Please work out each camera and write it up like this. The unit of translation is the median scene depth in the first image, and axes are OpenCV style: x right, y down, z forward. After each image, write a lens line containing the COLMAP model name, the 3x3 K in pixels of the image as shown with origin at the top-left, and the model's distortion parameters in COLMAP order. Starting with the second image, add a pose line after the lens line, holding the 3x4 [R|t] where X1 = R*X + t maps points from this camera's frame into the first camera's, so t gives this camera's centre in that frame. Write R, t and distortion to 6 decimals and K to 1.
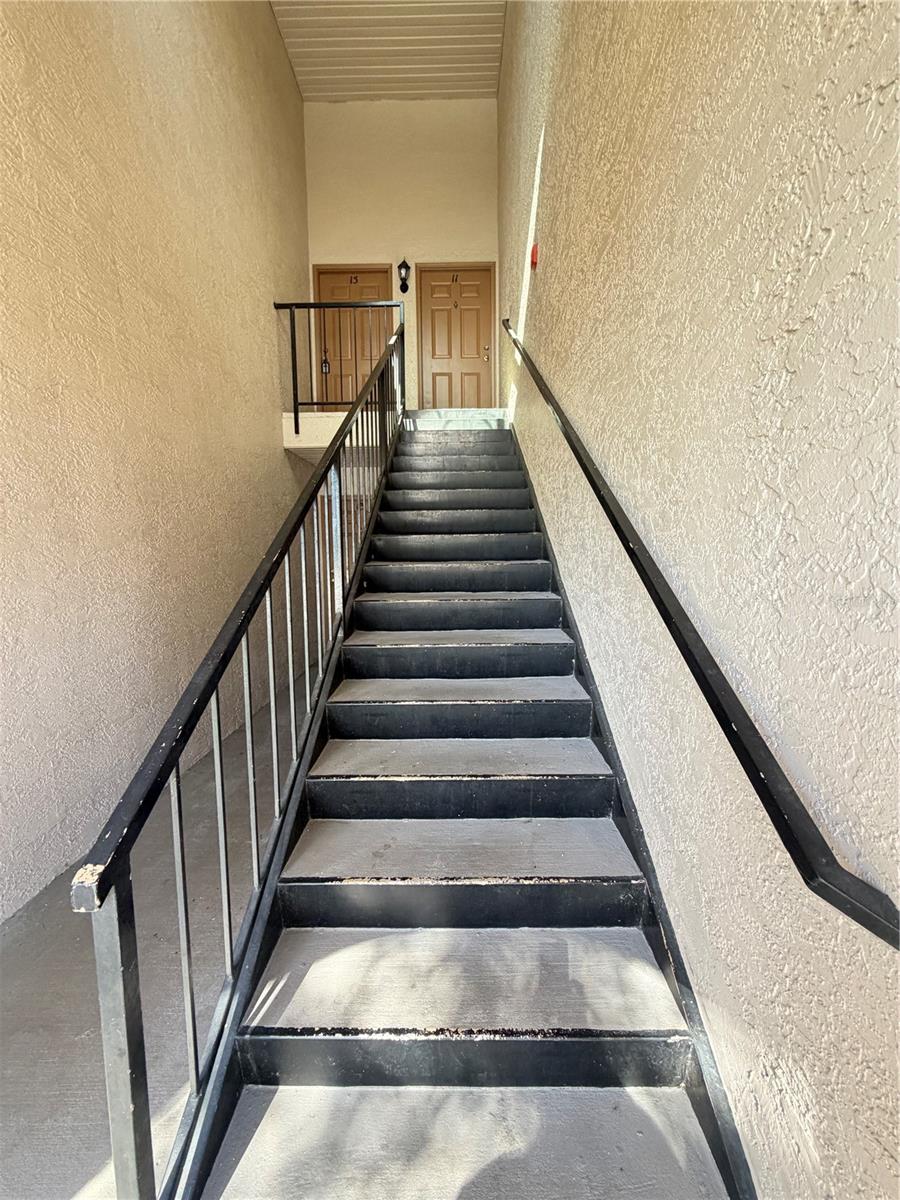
lens RADIAL K [[489.9, 0, 446.9], [0, 489.9, 602.2], [0, 0, 1]] dist [0.002295, -0.000038]
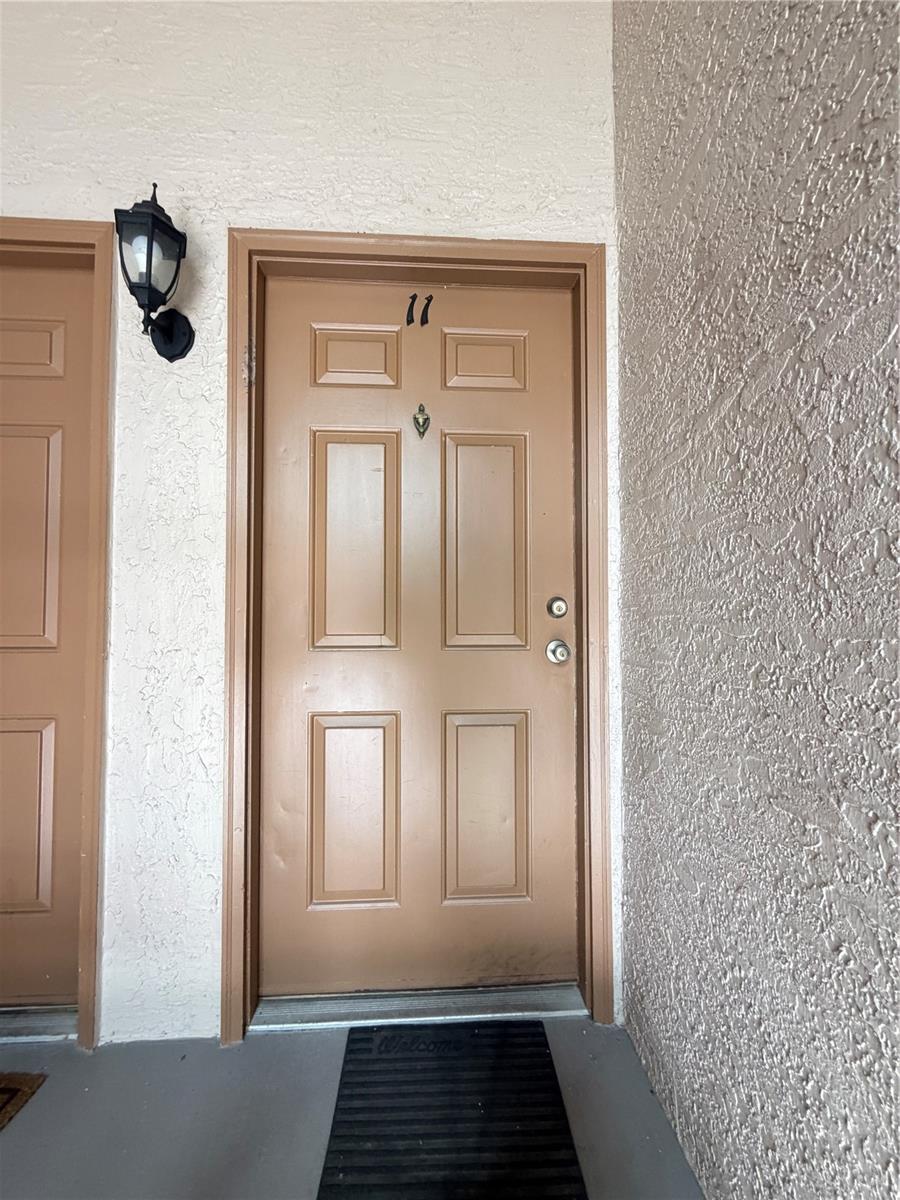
lens RADIAL K [[489.9, 0, 449.4], [0, 489.9, 599.7], [0, 0, 1]] dist [0.002295, -0.000038]
pose [[0.997460, 0.016904, 0.069189, 0.020775], [-0.008180, 0.992188, -0.124484, -0.619273], [-0.070752, 0.123601, 0.989806, 0.980696]]
